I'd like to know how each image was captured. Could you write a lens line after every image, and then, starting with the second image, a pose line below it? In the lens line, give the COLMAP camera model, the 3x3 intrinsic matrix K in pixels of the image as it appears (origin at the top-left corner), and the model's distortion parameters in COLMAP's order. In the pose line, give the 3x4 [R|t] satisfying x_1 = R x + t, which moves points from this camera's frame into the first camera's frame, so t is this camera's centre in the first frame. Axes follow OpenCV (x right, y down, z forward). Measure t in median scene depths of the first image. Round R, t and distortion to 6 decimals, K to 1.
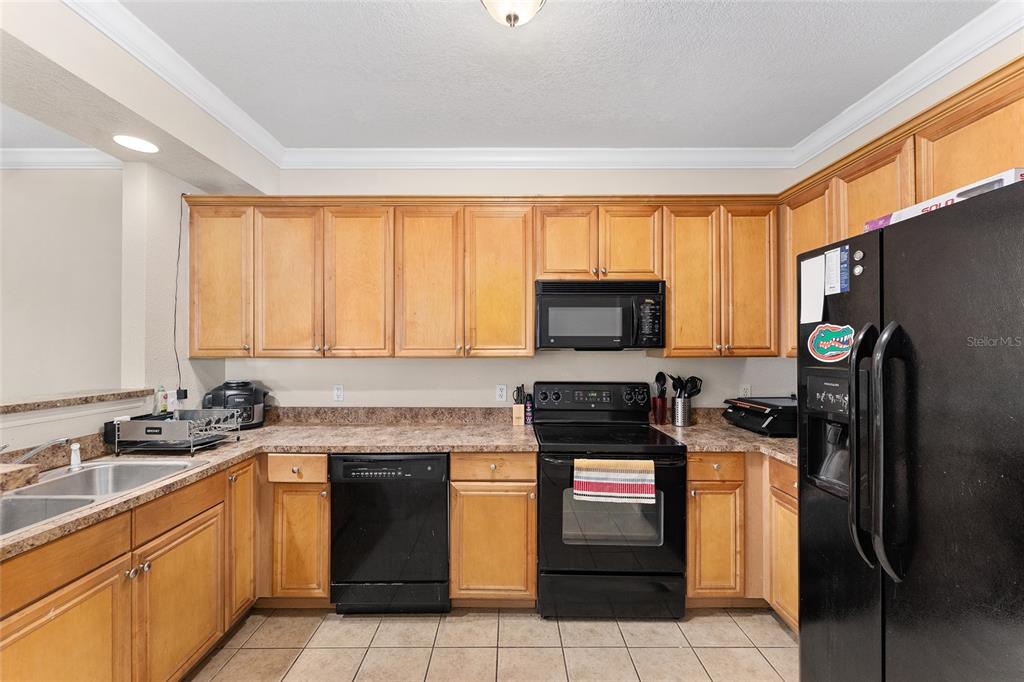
lens RADIAL K [[414.2, 0, 505.2], [0, 414.2, 346.1], [0, 0, 1]] dist [-0.000047, -0.000283]
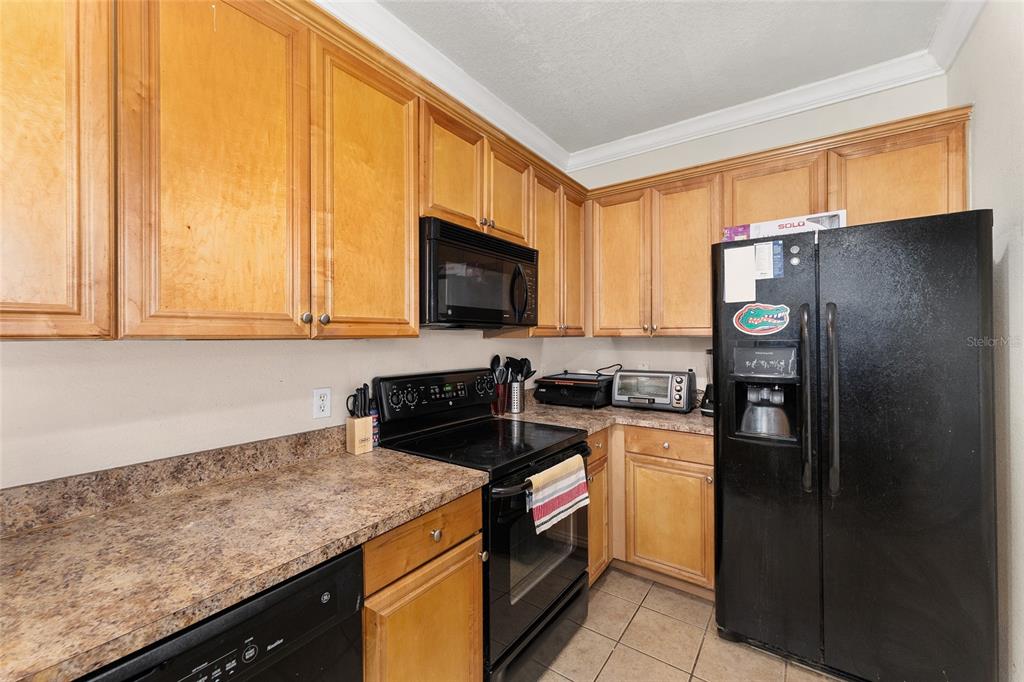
lens RADIAL K [[414.2, 0, 512.9], [0, 414.2, 336.3], [0, 0, 1]] dist [-0.000047, -0.000283]
pose [[0.571846, -0.000387, 0.820361, -0.421158], [-0.000450, 1.000000, 0.000785, 0.028532], [-0.820361, -0.000818, 0.571846, 0.603419]]
